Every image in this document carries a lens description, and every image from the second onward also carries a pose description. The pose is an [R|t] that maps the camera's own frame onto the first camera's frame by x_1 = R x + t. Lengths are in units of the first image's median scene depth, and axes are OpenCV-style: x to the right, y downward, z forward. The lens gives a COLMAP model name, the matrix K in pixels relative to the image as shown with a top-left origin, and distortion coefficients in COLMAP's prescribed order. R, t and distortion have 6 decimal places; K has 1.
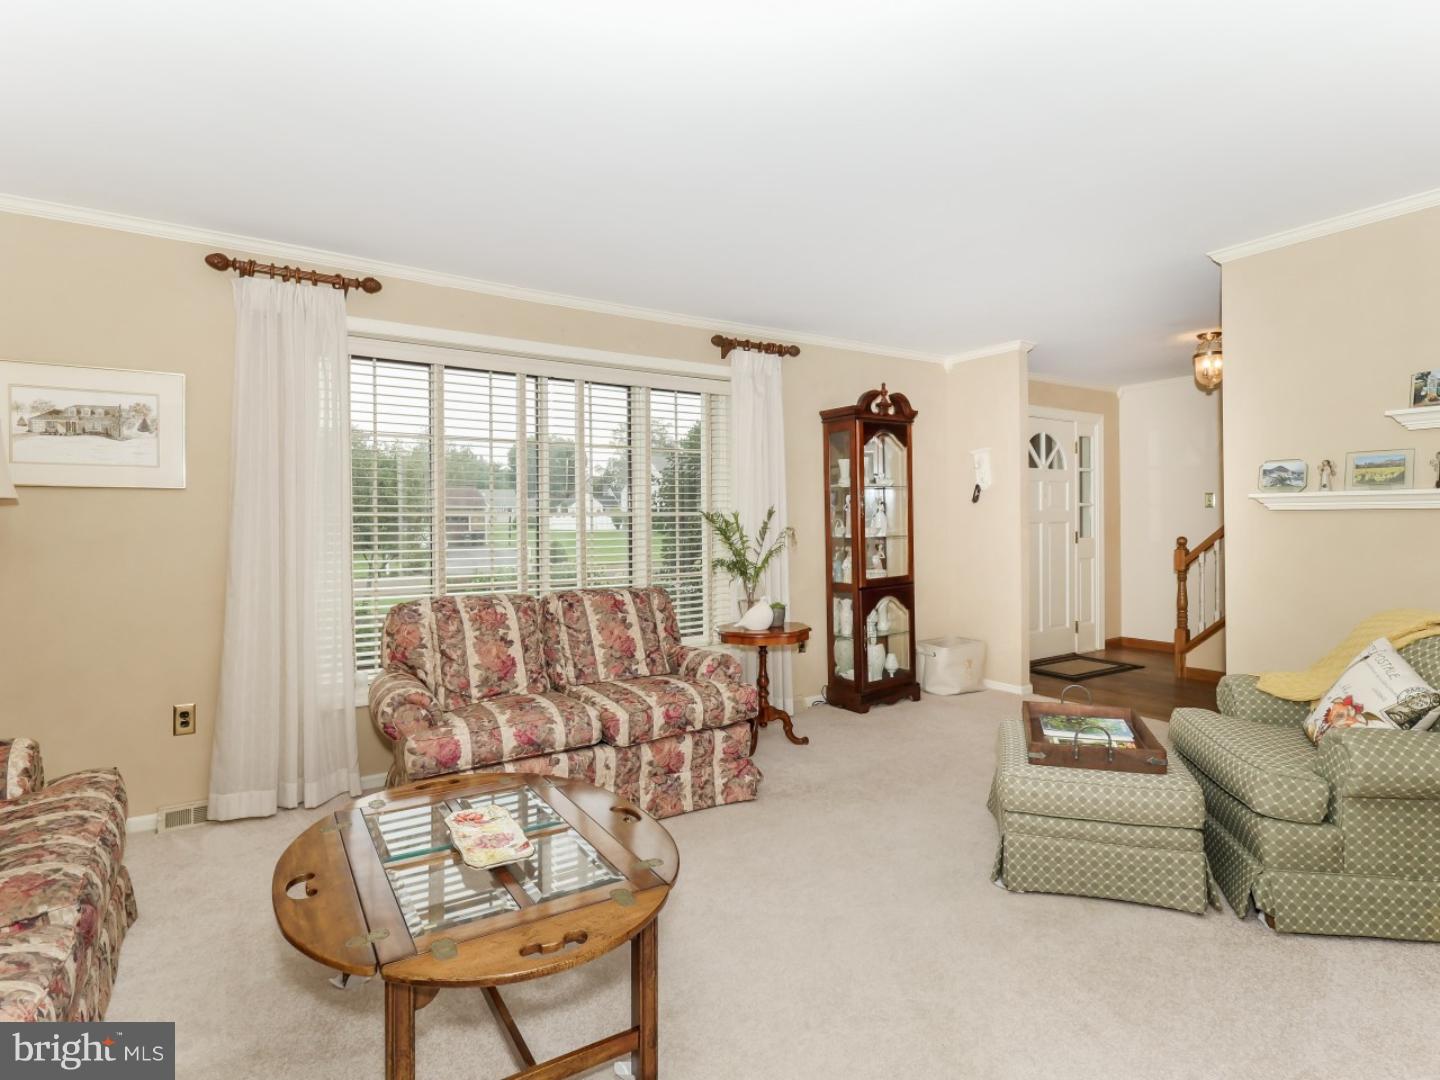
lens RADIAL K [[746.7, 0, 719.5], [0, 746.7, 535.1], [0, 0, 1]] dist [0.004297, 0.000020]
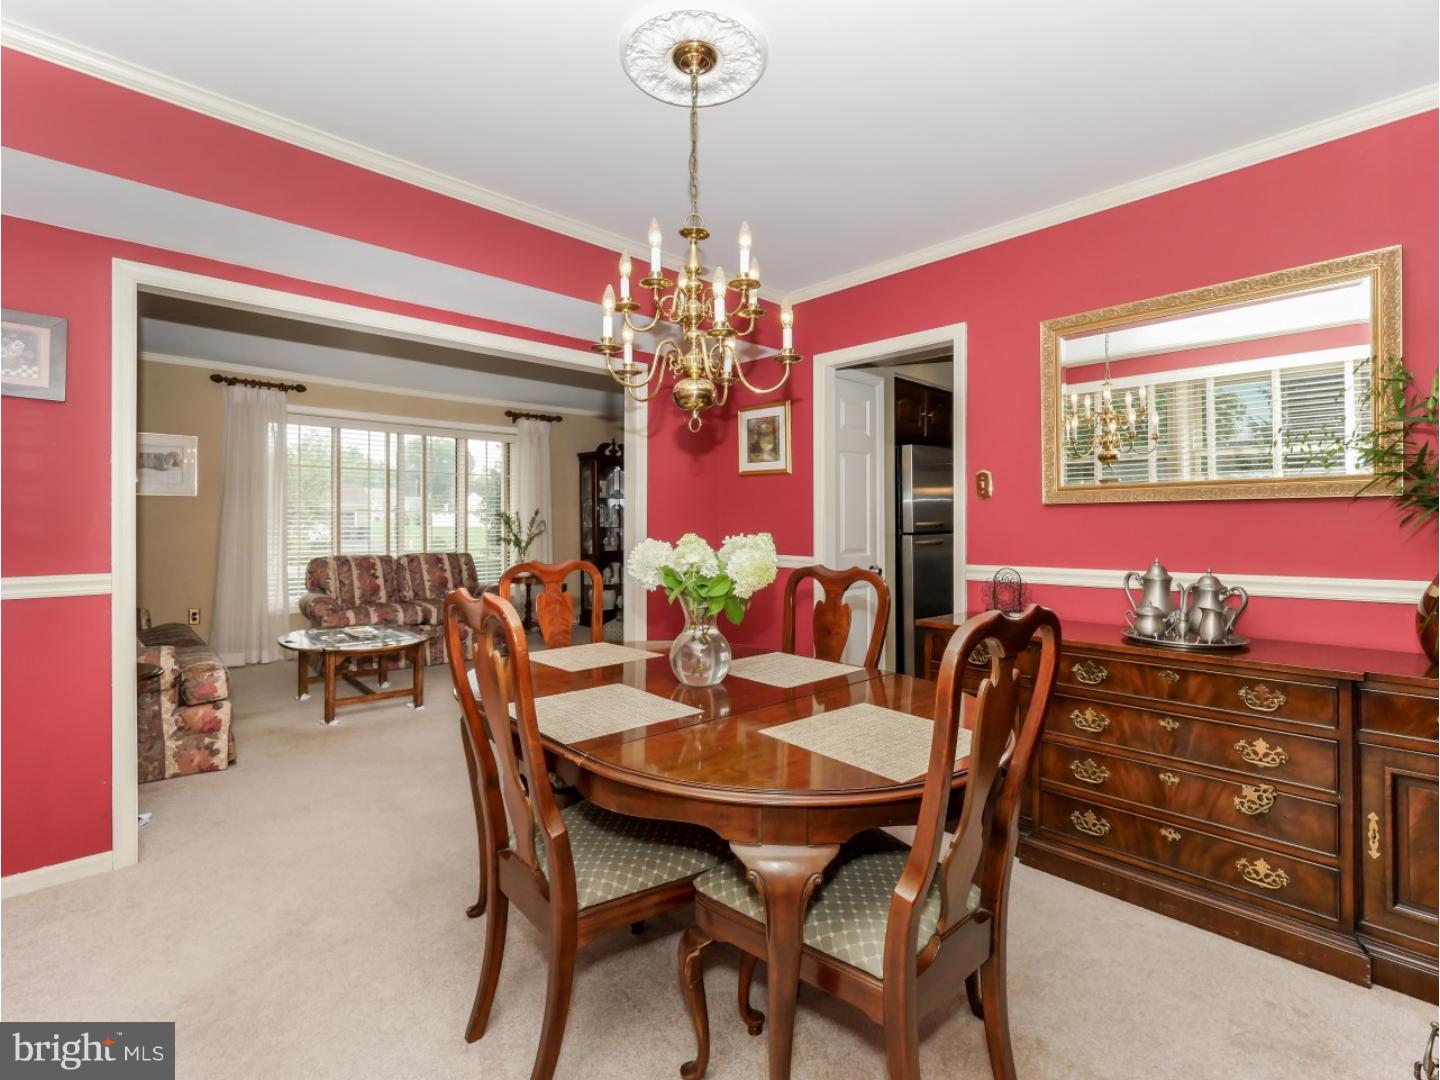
lens RADIAL K [[681.7, 0, 720.5], [0, 681.7, 529.9], [0, 0, 1]] dist [-0.003467, -0.000136]
pose [[0.986126, 0.006633, 0.165866, 0.297344], [-0.005543, 0.999960, -0.007034, 0.026993], [-0.165906, 0.006017, 0.986123, -0.871537]]
